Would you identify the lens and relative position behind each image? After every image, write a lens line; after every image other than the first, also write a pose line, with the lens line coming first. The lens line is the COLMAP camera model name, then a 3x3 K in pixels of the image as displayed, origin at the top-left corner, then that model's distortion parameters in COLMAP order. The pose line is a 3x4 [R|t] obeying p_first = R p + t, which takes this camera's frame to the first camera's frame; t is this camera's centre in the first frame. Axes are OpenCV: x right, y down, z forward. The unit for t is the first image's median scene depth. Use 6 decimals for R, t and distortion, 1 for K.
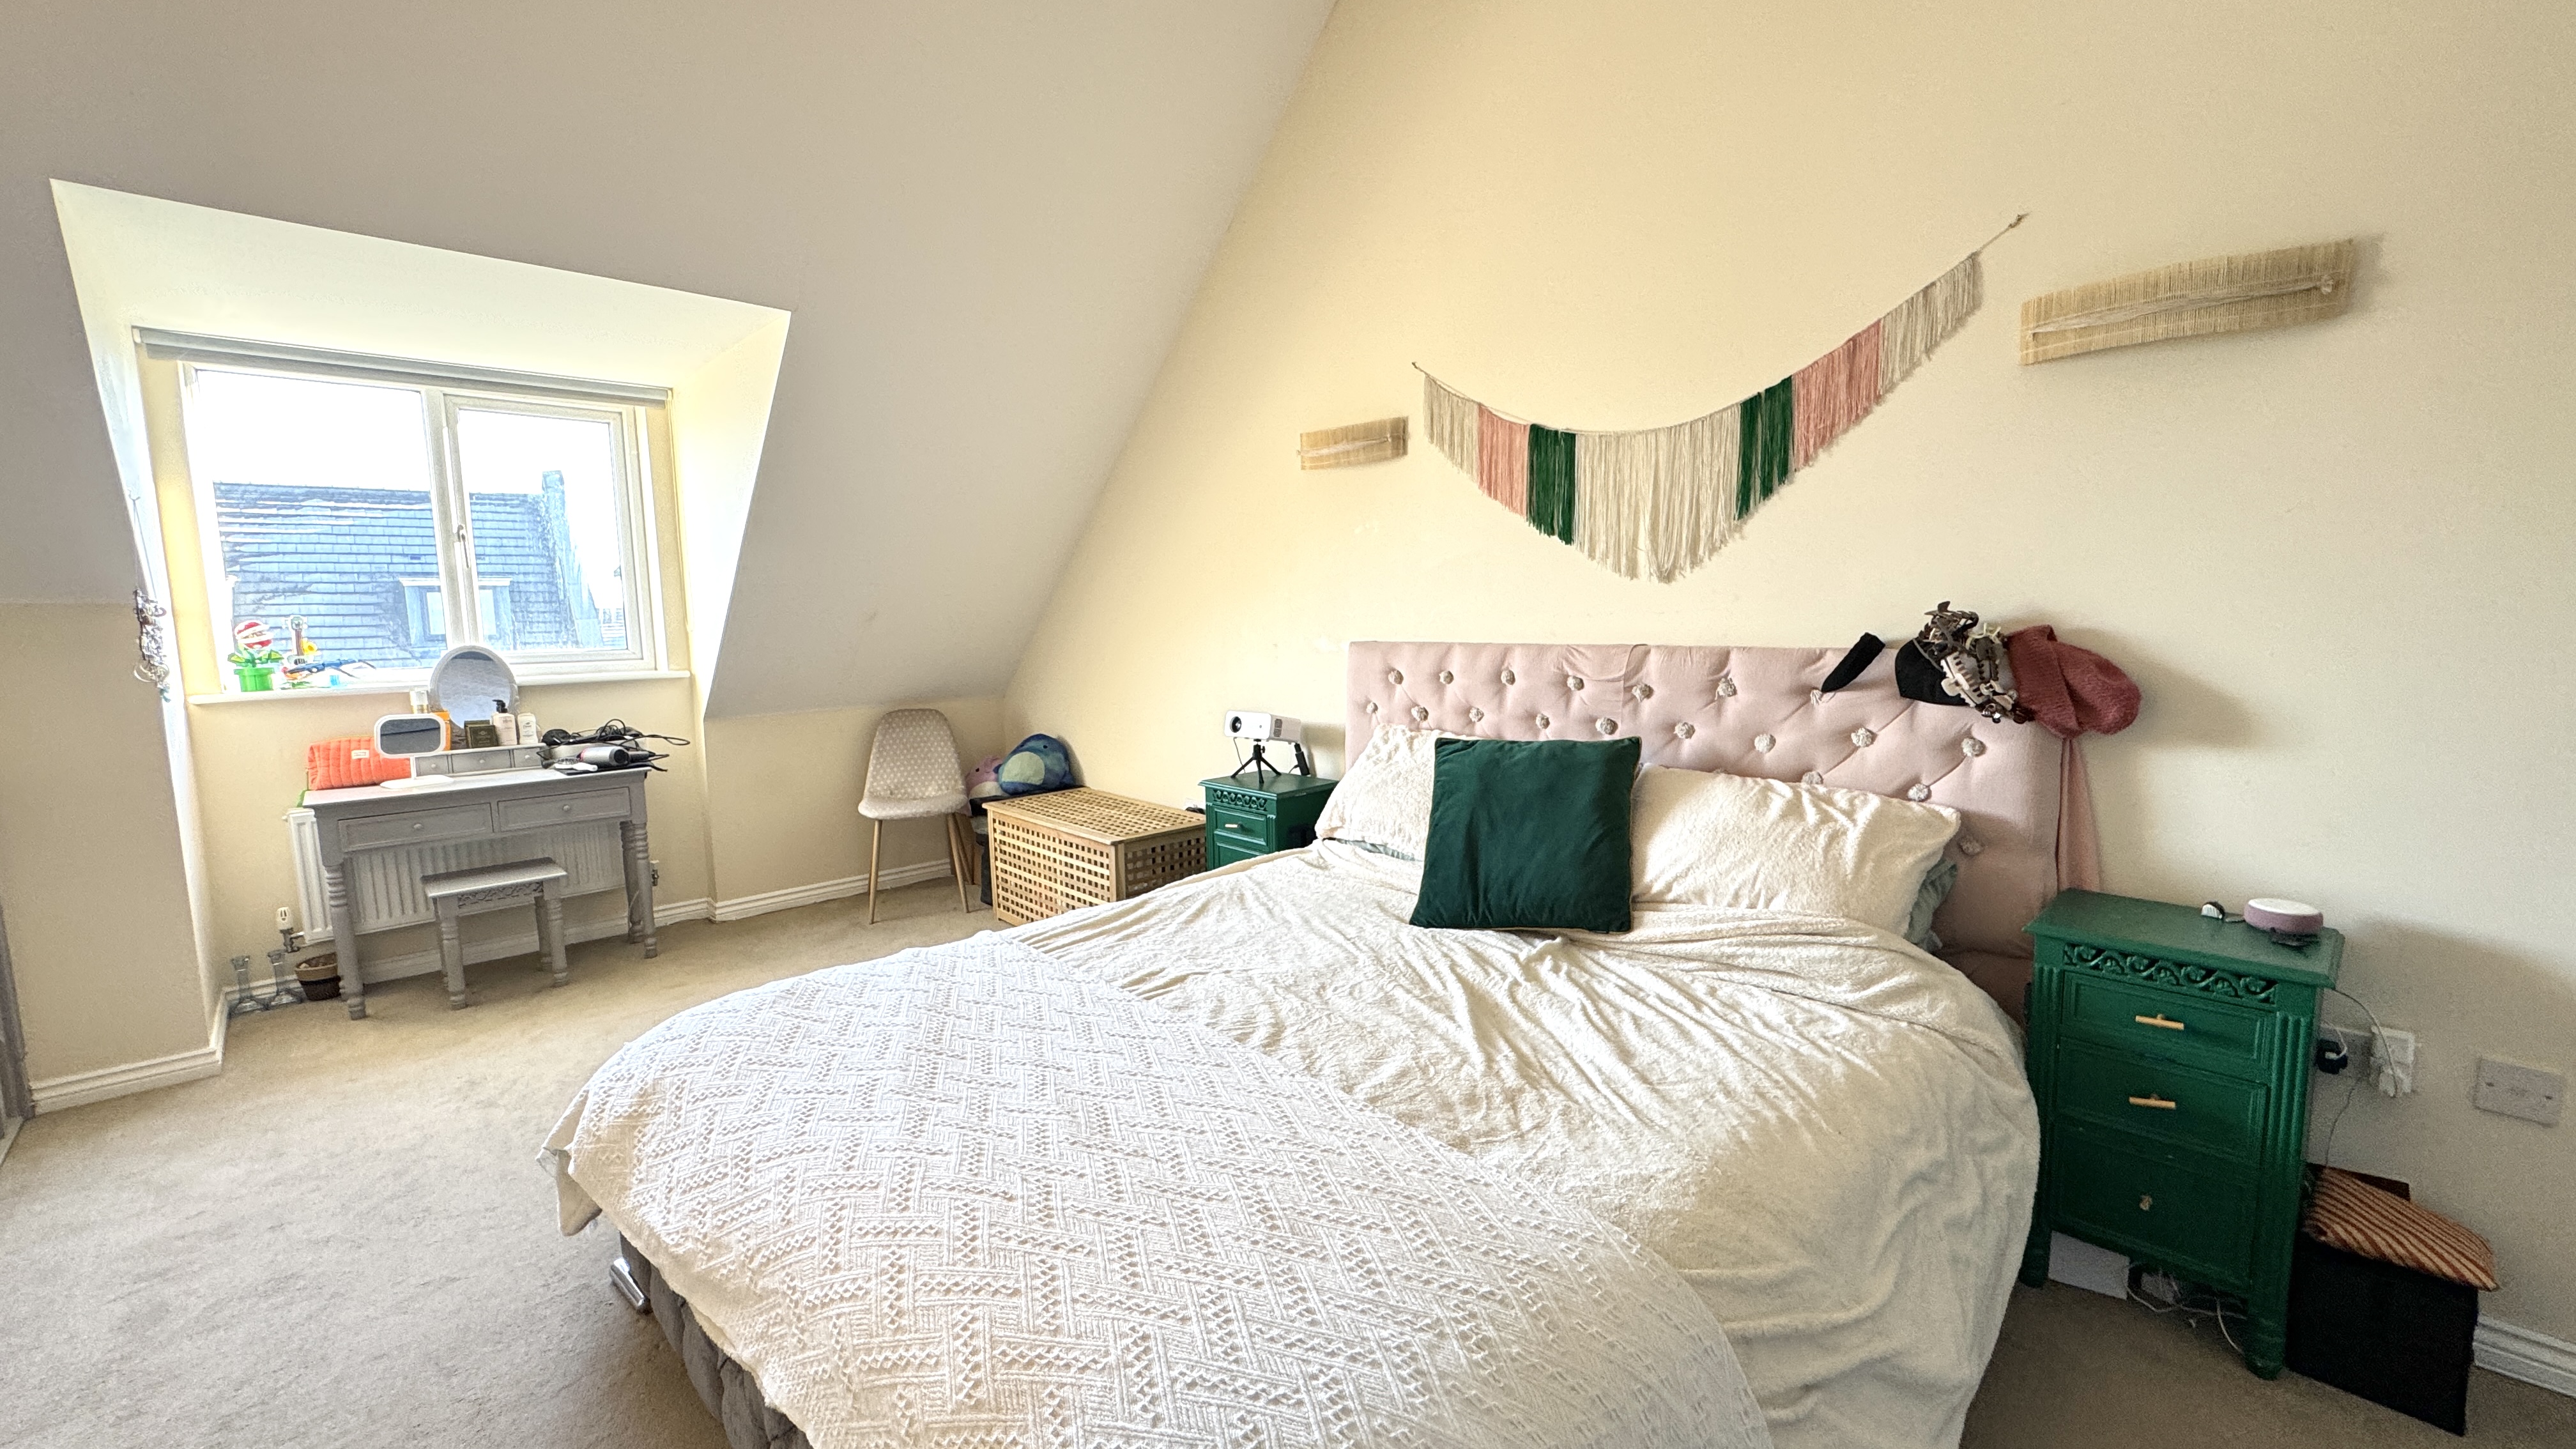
lens RADIAL K [[1030.1, 0, 1288.4], [0, 1030.1, 725.9], [0, 0, 1]] dist [-0.000731, 0.000066]
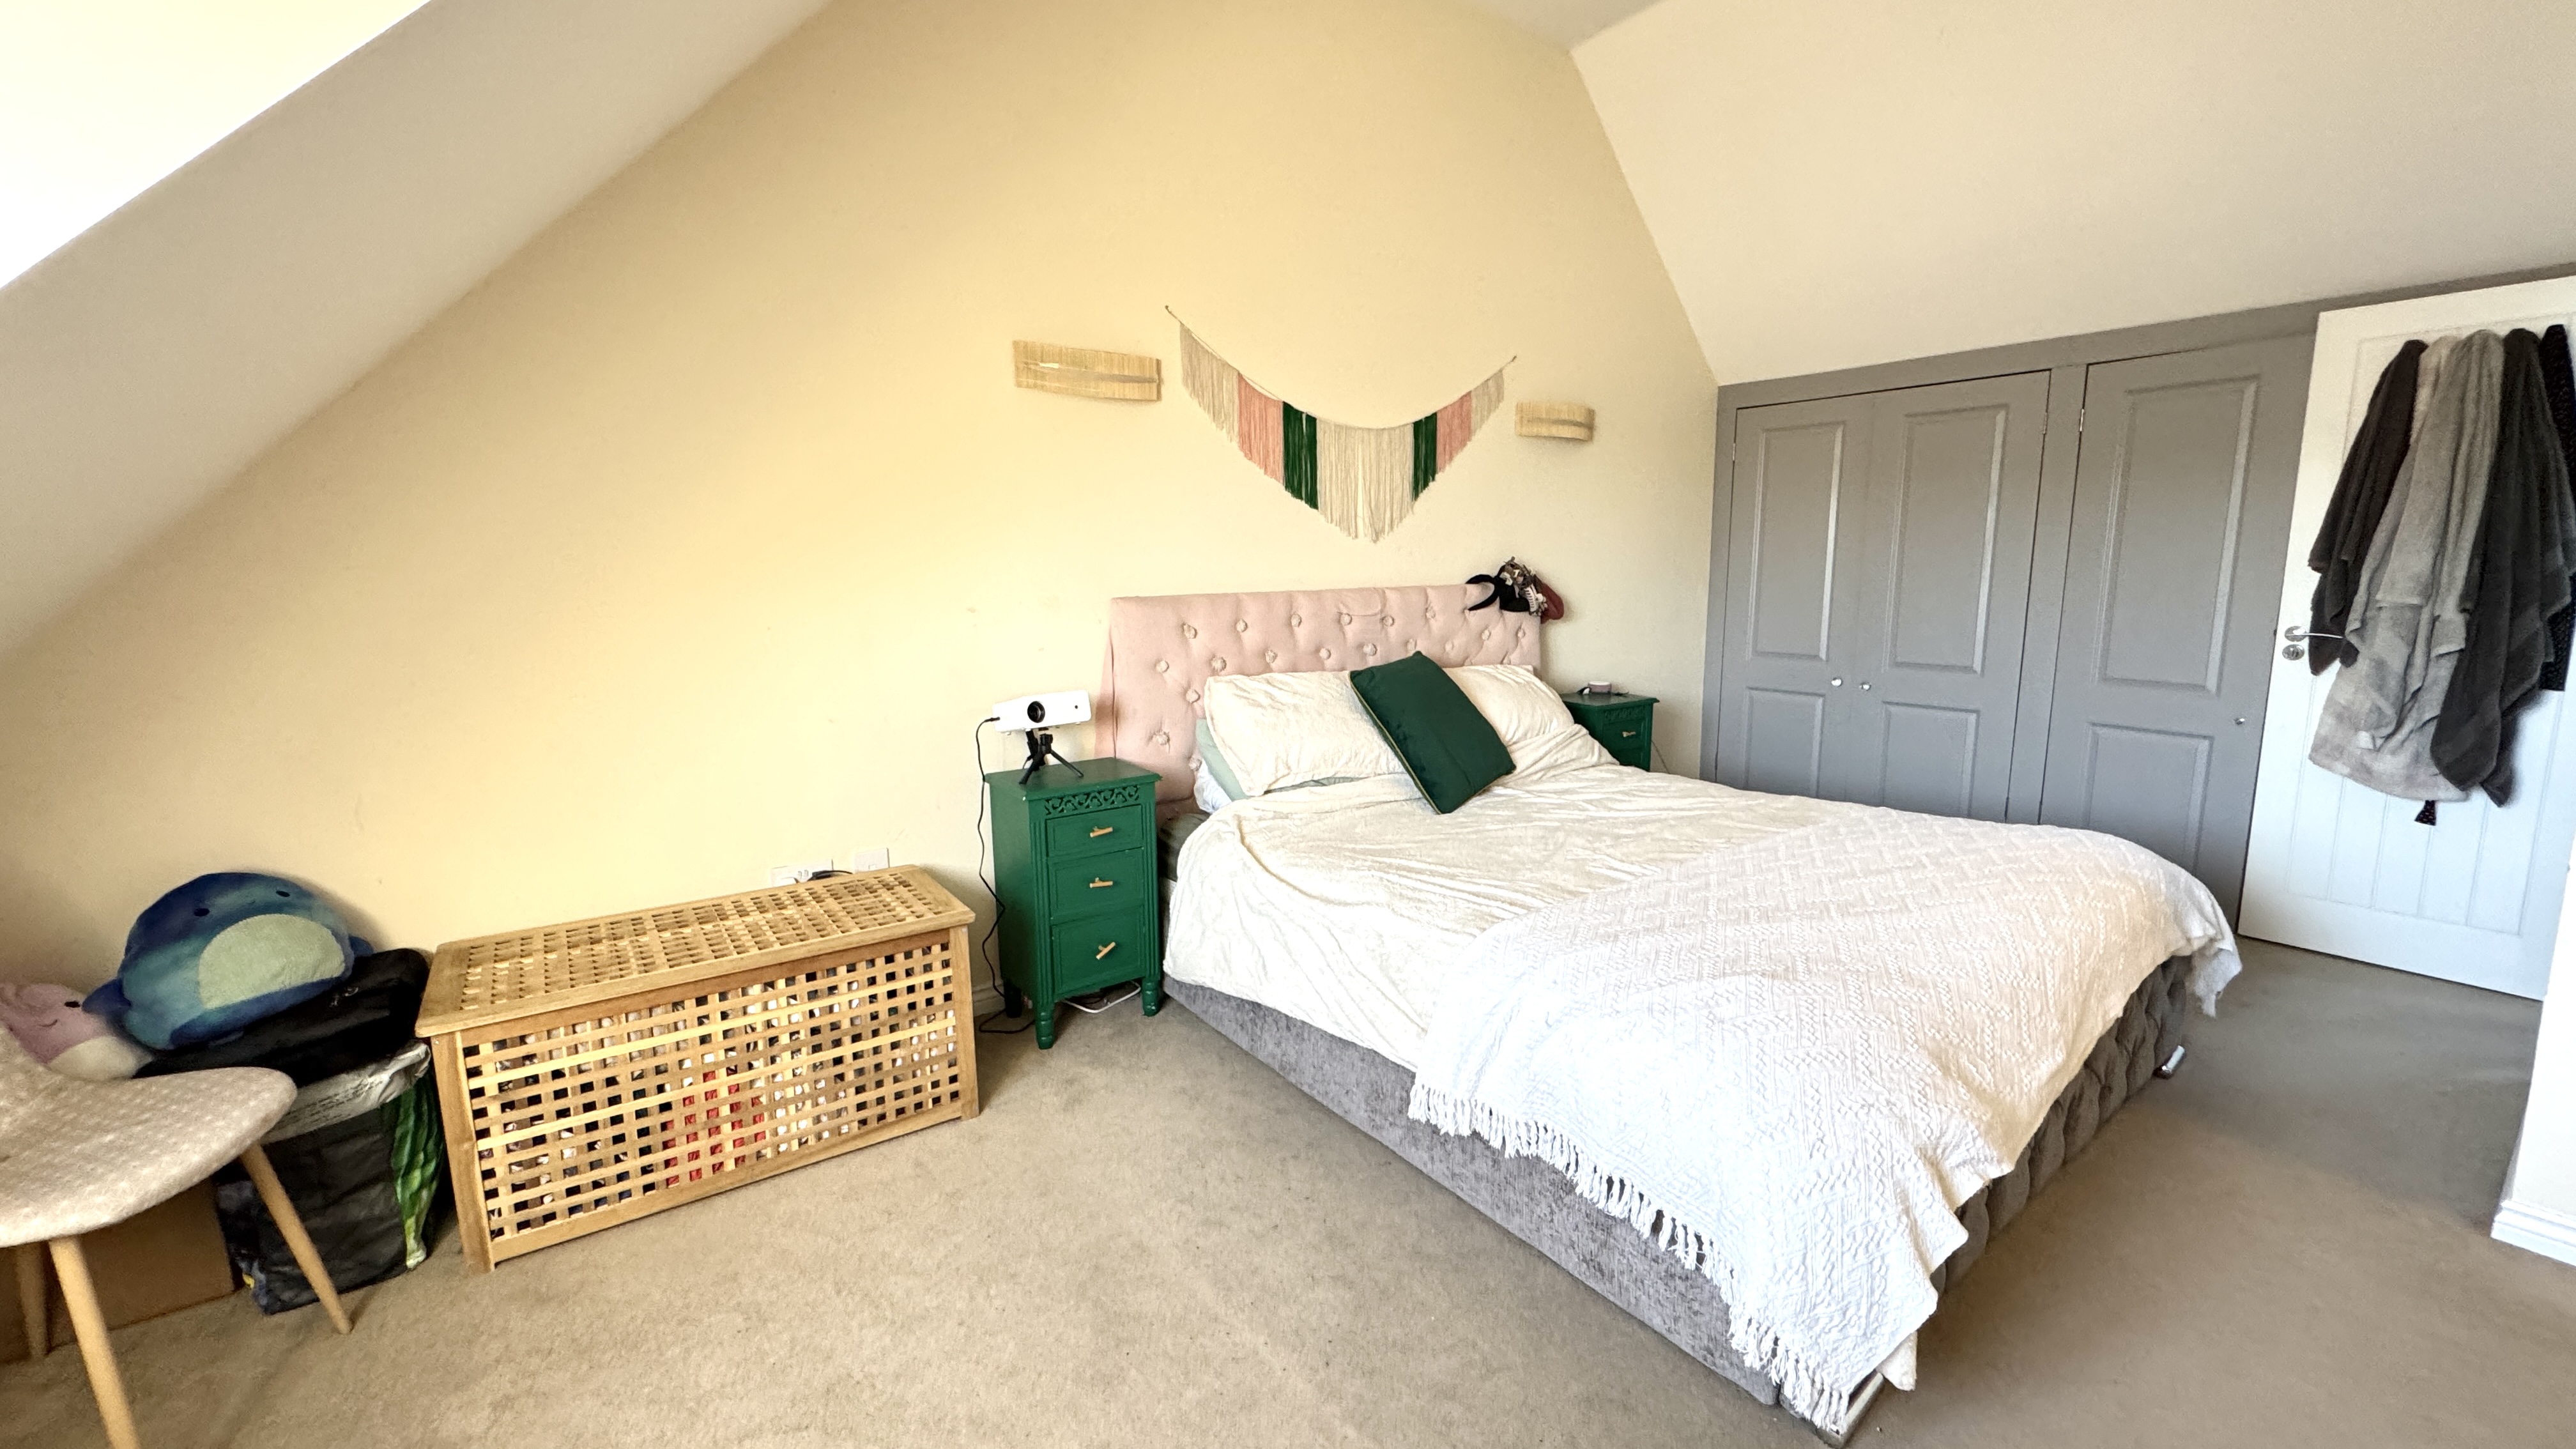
lens RADIAL K [[1030.1, 0, 1288.8], [0, 1030.1, 721.5], [0, 0, 1]] dist [-0.000731, 0.000066]
pose [[0.127777, -0.141984, 0.981587, -0.858136], [0.123902, 0.984232, 0.126238, -0.074655], [-0.984033, 0.105490, 0.143354, 0.776064]]
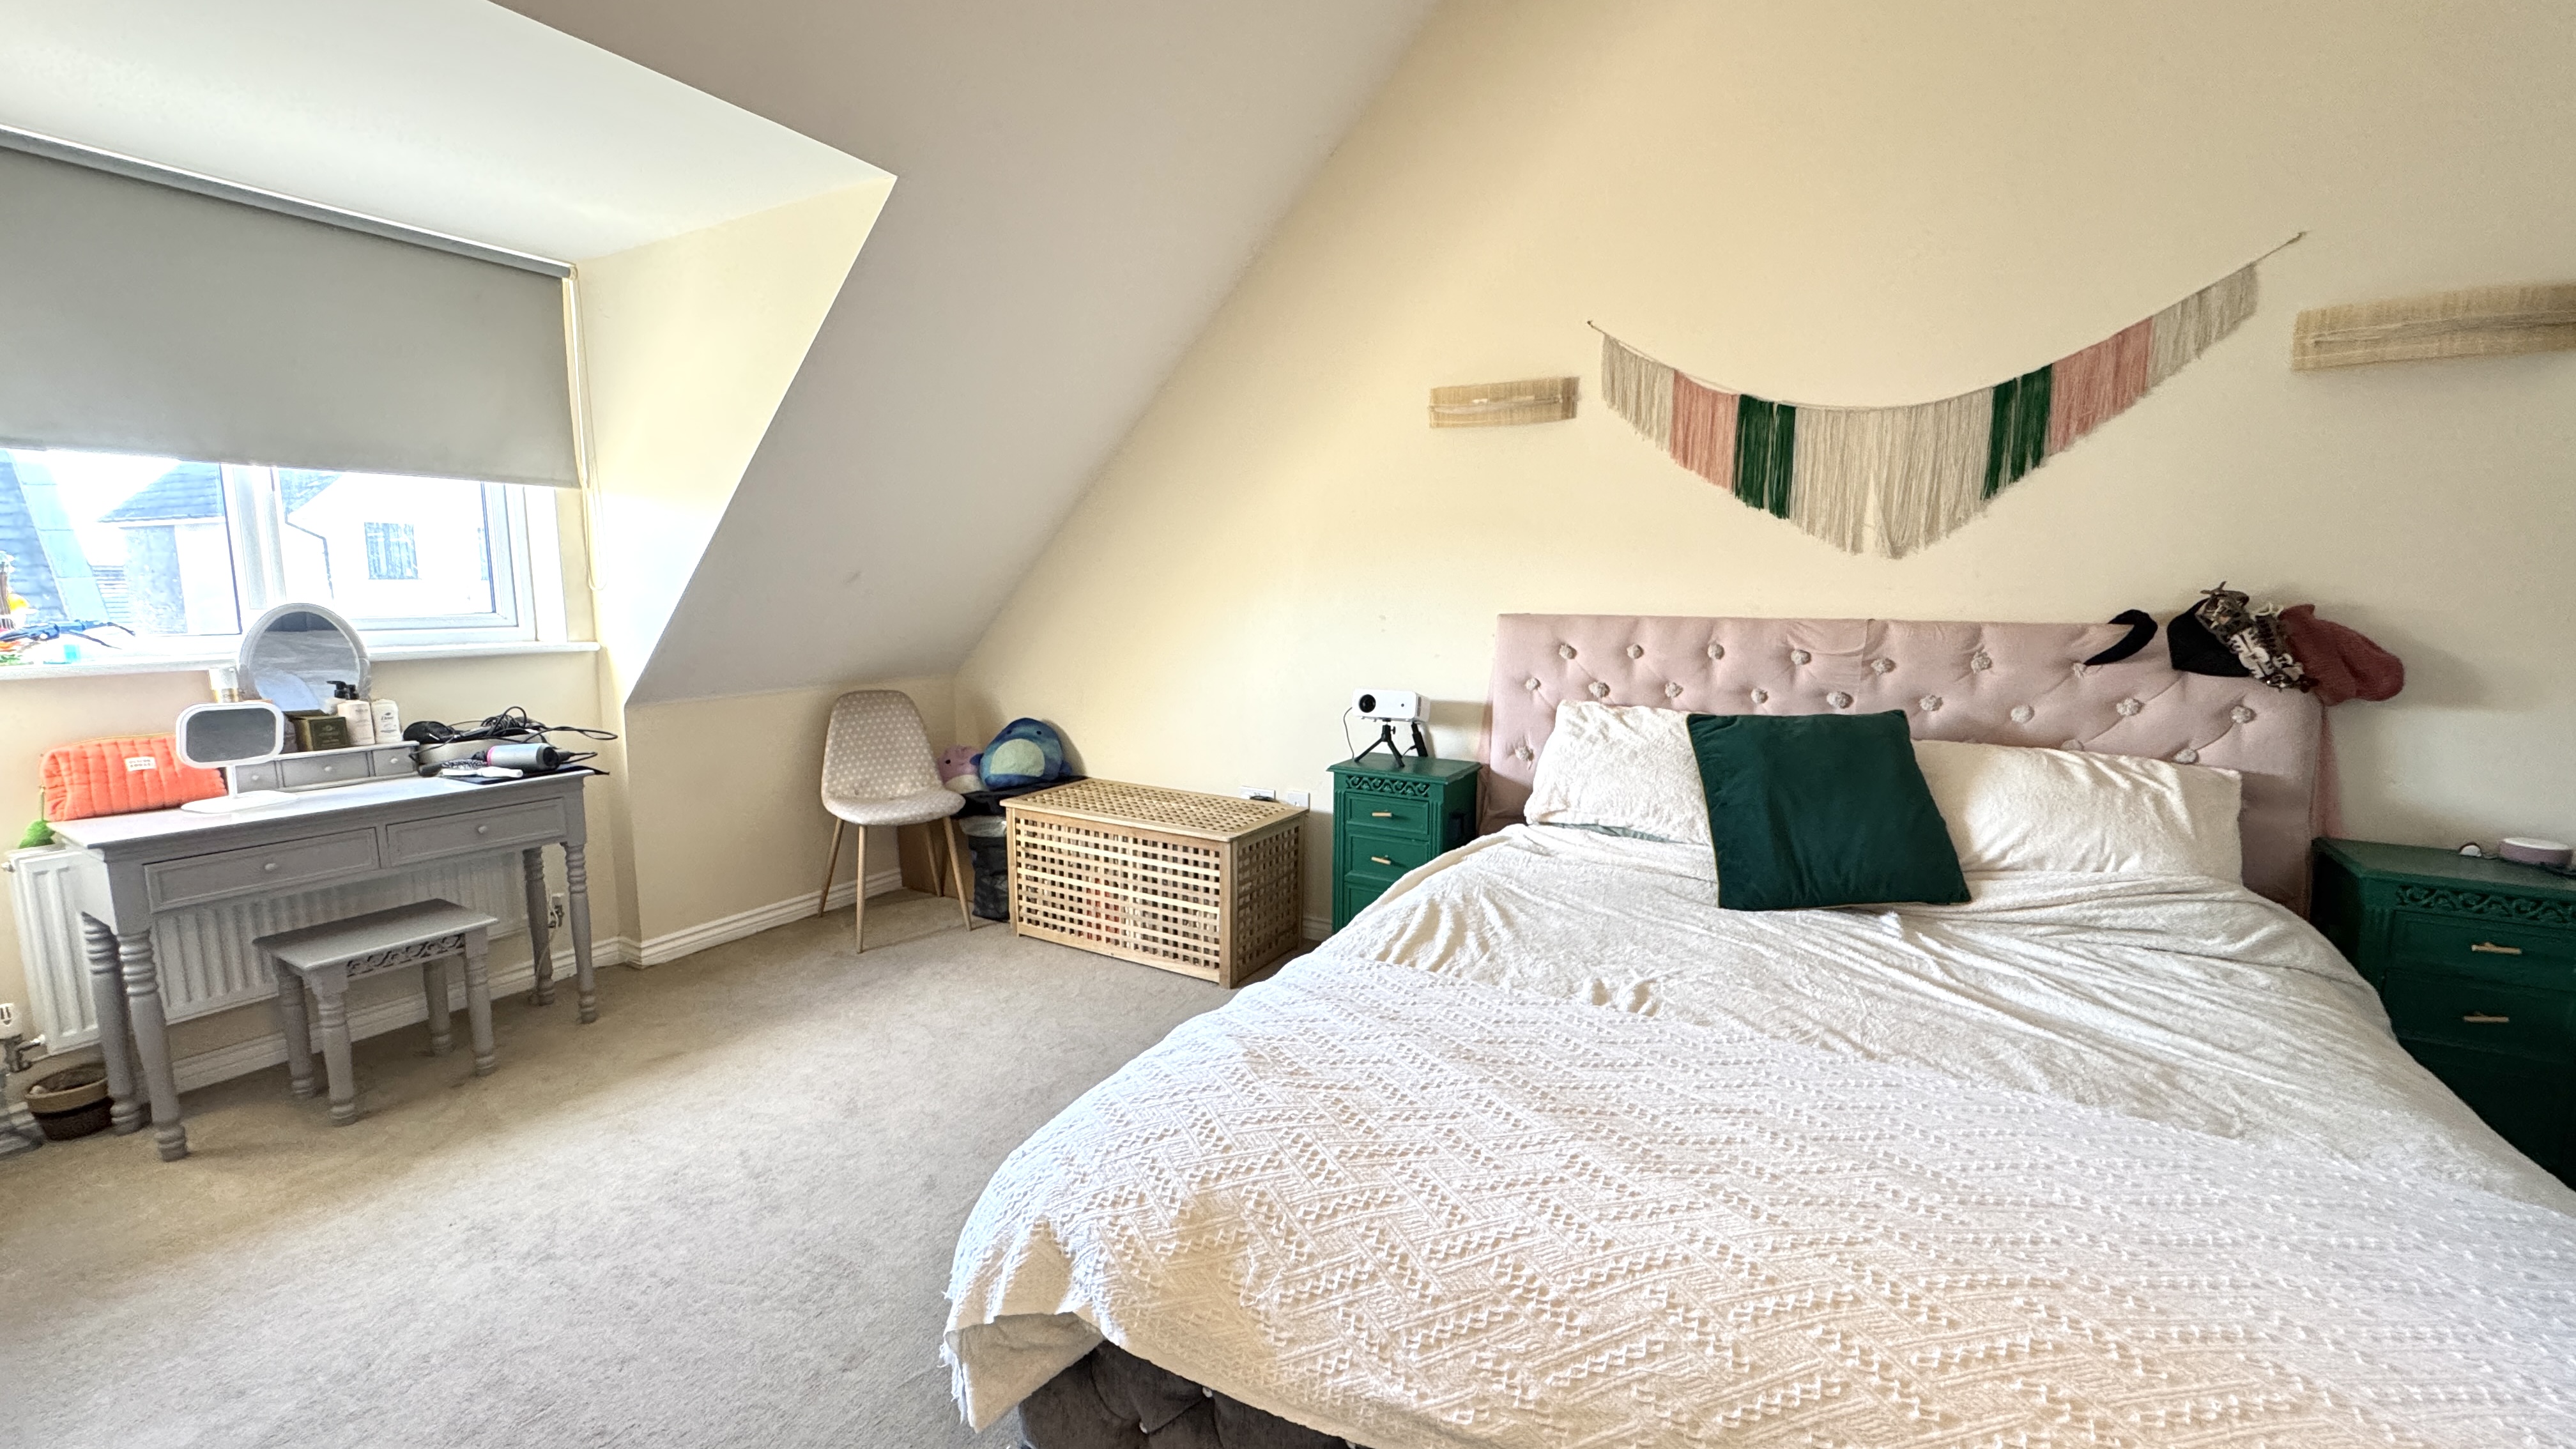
lens RADIAL K [[1030.1, 0, 1288.9], [0, 1030.1, 723.5], [0, 0, 1]] dist [-0.000731, 0.000066]
pose [[0.956268, -0.017383, 0.291974, -0.422200], [0.012337, 0.999741, 0.019115, -0.002045], [-0.292231, -0.014677, 0.956235, 0.161340]]
